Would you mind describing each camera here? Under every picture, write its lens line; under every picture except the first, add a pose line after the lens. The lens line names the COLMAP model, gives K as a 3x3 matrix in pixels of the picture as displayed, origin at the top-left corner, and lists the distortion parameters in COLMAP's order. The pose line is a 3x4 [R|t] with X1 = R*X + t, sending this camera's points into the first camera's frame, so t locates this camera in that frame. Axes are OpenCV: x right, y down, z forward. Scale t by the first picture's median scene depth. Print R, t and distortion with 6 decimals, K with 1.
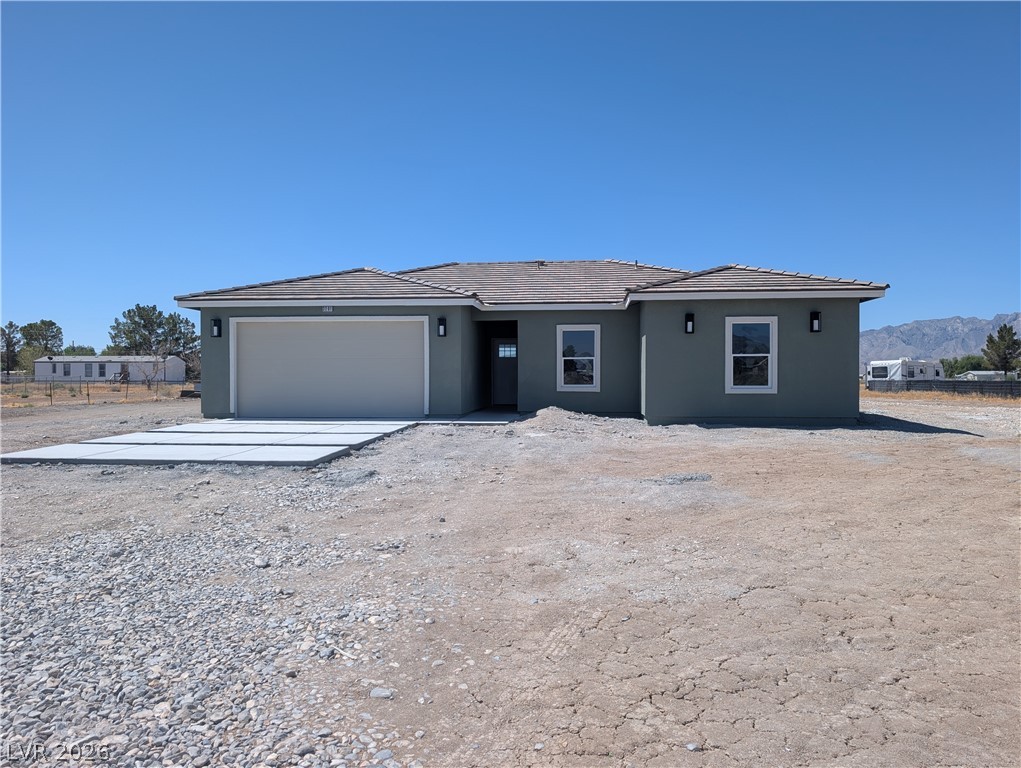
lens RADIAL K [[769.3, 0, 510.5], [0, 769.3, 384.0], [0, 0, 1]] dist [0.113757, -0.000562]
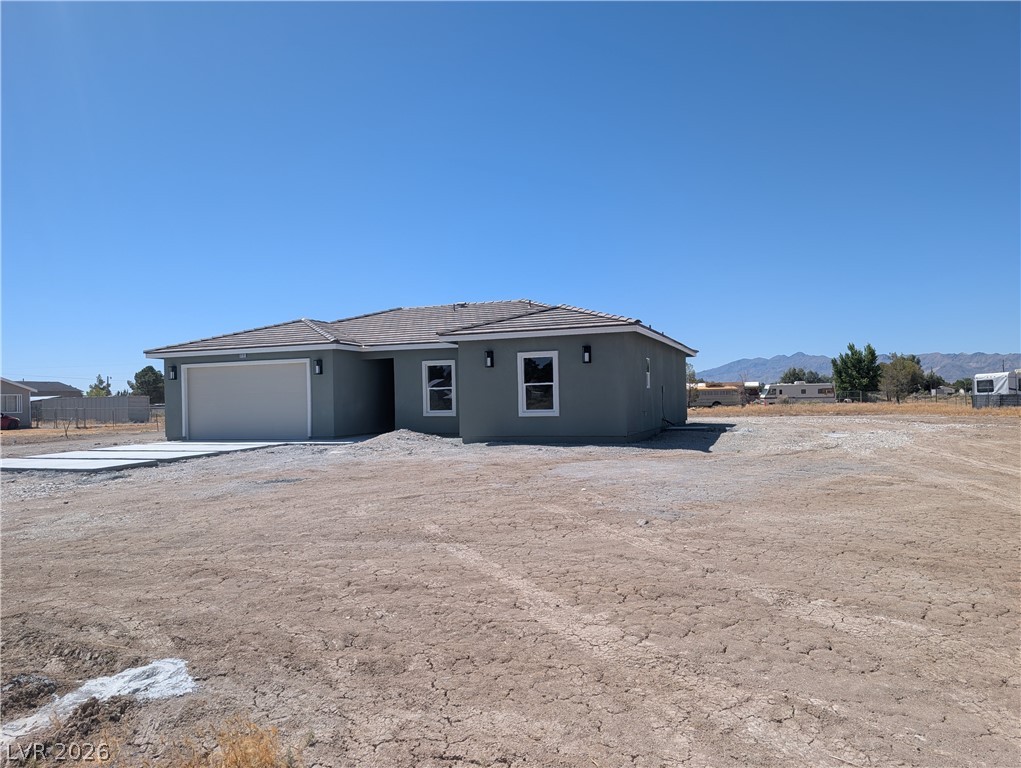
lens RADIAL K [[733.4, 0, 510.5], [0, 733.4, 384.0], [0, 0, 1]] dist [0.007878, -0.001846]
pose [[0.972272, -0.024376, -0.232580, 0.491133], [0.016850, 0.999270, -0.034291, 0.000644], [0.233246, 0.029421, 0.971973, -0.092609]]
